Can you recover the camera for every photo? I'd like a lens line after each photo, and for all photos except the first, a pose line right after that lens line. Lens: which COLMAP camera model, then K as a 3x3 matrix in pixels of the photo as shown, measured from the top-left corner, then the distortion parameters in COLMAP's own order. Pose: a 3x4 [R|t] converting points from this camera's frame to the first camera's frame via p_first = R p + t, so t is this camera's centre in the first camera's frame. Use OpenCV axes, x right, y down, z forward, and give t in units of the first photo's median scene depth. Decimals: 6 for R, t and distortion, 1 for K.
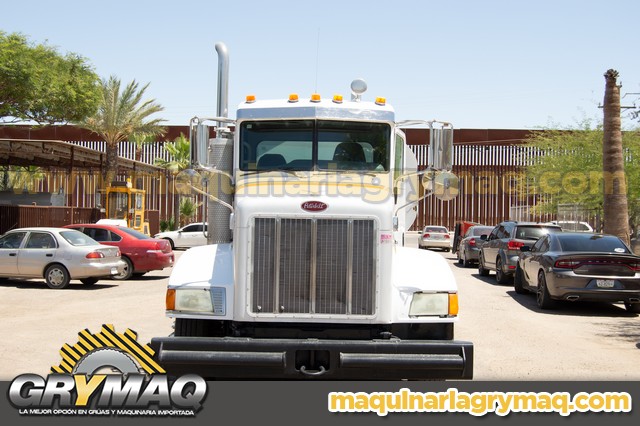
lens RADIAL K [[769.9, 0, 320.0], [0, 769.9, 213.0], [0, 0, 1]] dist [-0.012901, -0.013531]
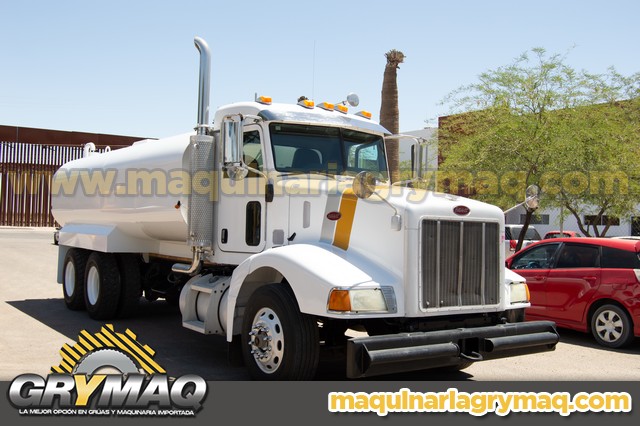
lens RADIAL K [[688.5, 0, 320.0], [0, 688.5, 213.0], [0, 0, 1]] dist [-0.026778, -0.007898]
pose [[0.828189, 0.016555, 0.560204, -0.738959], [-0.017847, 0.999836, -0.003162, 0.002455], [-0.560164, -0.007379, 0.828349, 0.287707]]
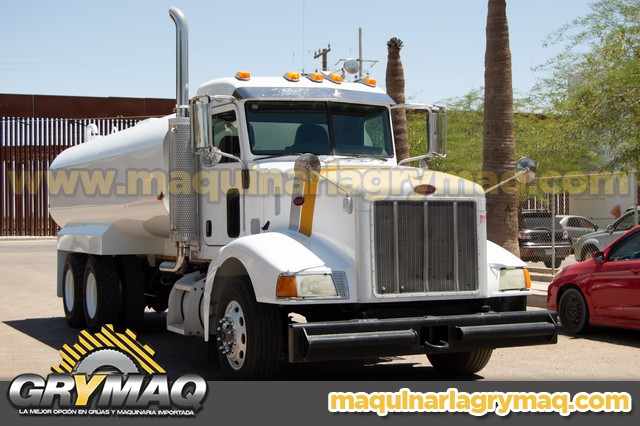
lens RADIAL K [[1072.4, 0, 320.0], [0, 1072.4, 213.0], [0, 0, 1]] dist [0.007345, -0.020399]
pose [[0.909951, -0.021265, 0.414169, -0.740480], [0.020959, 0.999766, 0.005282, 0.012908], [-0.414185, 0.003874, 0.910185, -0.263465]]
